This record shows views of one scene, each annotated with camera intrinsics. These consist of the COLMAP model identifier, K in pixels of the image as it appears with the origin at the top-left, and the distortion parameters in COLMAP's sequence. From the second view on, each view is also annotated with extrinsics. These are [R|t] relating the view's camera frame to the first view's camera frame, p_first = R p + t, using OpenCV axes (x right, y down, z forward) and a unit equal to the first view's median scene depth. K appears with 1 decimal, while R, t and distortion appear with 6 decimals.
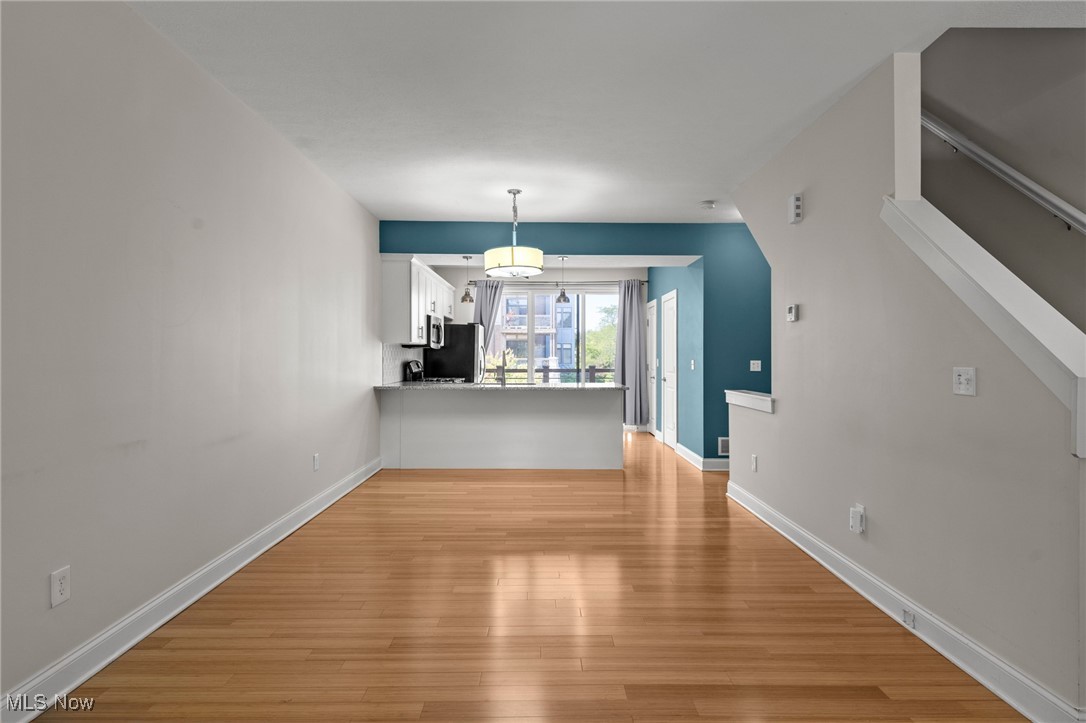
lens RADIAL K [[583.3, 0, 544.8], [0, 583.3, 349.2], [0, 0, 1]] dist [0.006060, 0.000362]
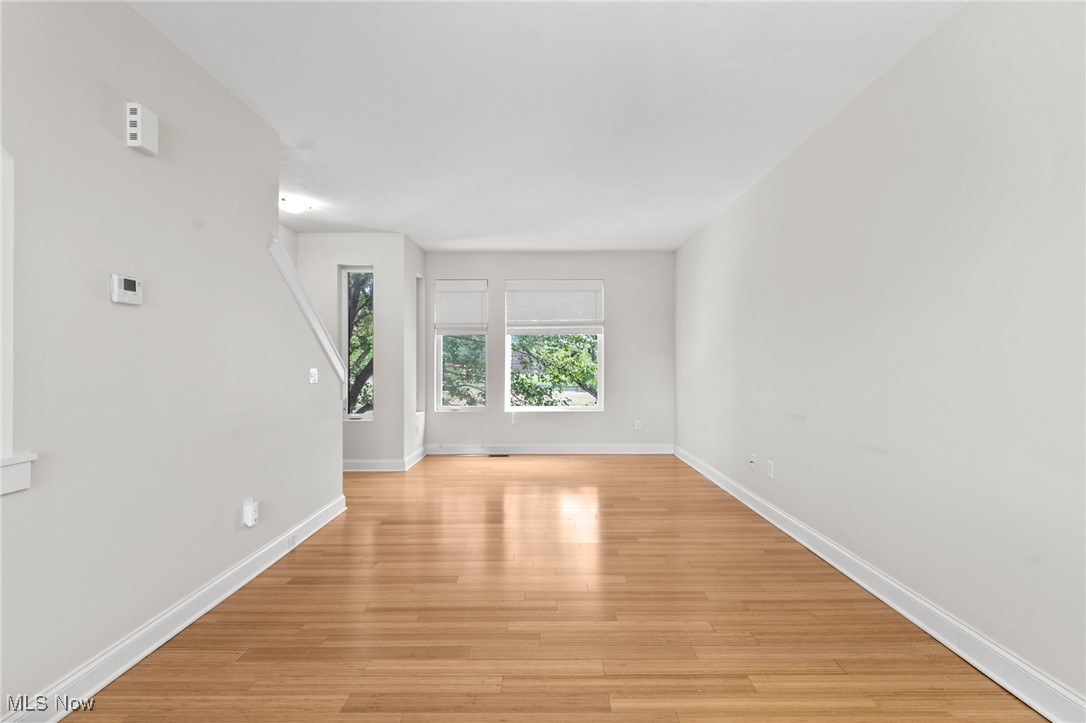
lens RADIAL K [[466.7, 0, 546.8], [0, 466.7, 358.5], [0, 0, 1]] dist [0.000148, 0.000023]
pose [[-0.999995, 0.002136, 0.002456, -0.006915], [0.002085, 0.999787, -0.020524, 0.011567], [-0.002499, -0.020518, -0.999786, 0.913058]]
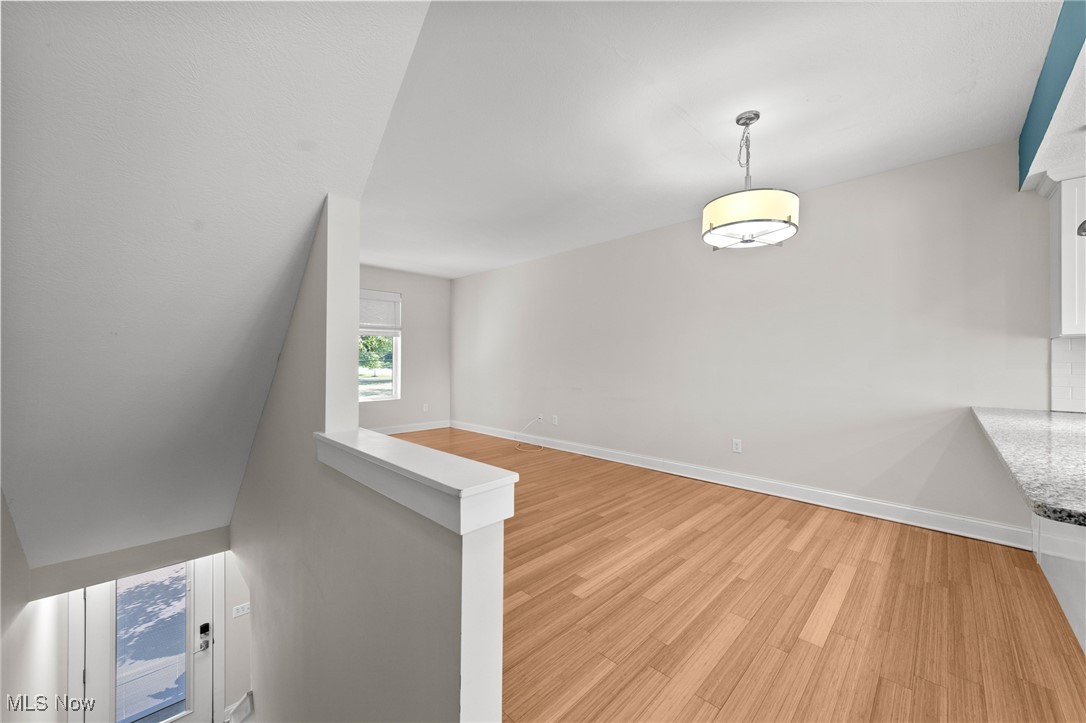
lens RADIAL K [[405.5, 0, 544.7], [0, 405.5, 358.3], [0, 0, 1]] dist [-0.000143, -0.000043]
pose [[-0.707739, -0.006430, -0.706445, 0.368070], [0.004747, 0.999893, -0.013857, 0.012257], [0.706458, -0.013161, -0.707632, 0.955983]]
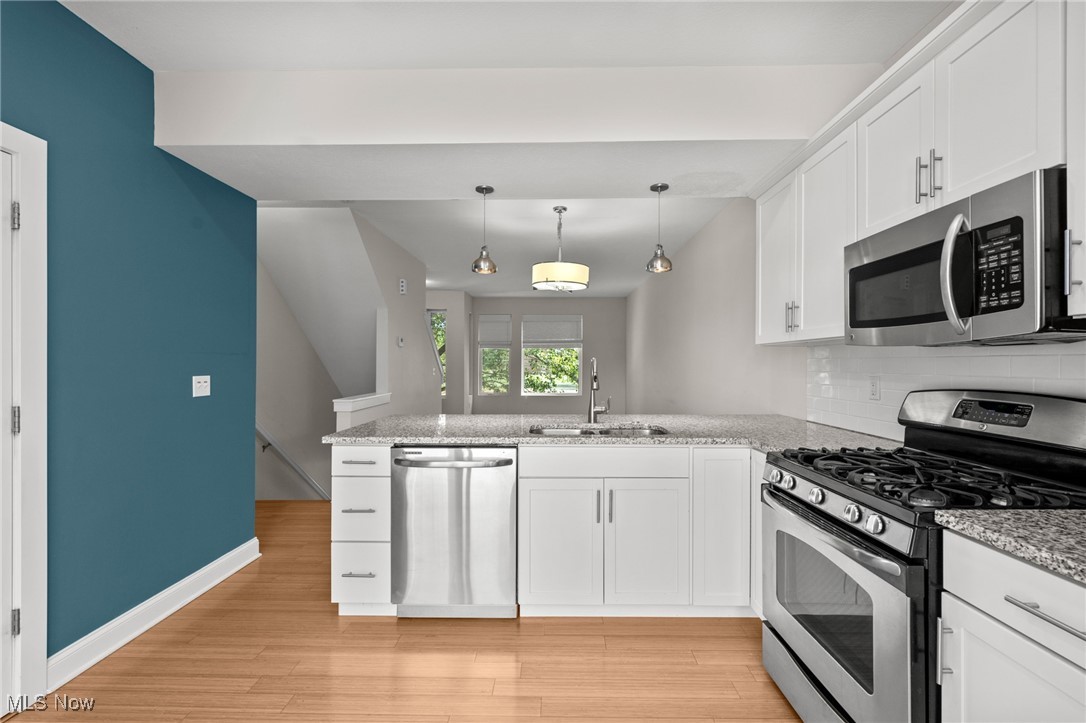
lens RADIAL K [[446.1, 0, 547.0], [0, 446.1, 362.5], [0, 0, 1]] dist [-0.000472, 0.000257]
pose [[-0.999741, -0.002861, 0.022558, -0.038631], [-0.003207, 0.999878, -0.015278, 0.012570], [-0.022512, -0.015346, -0.999629, 1.465536]]
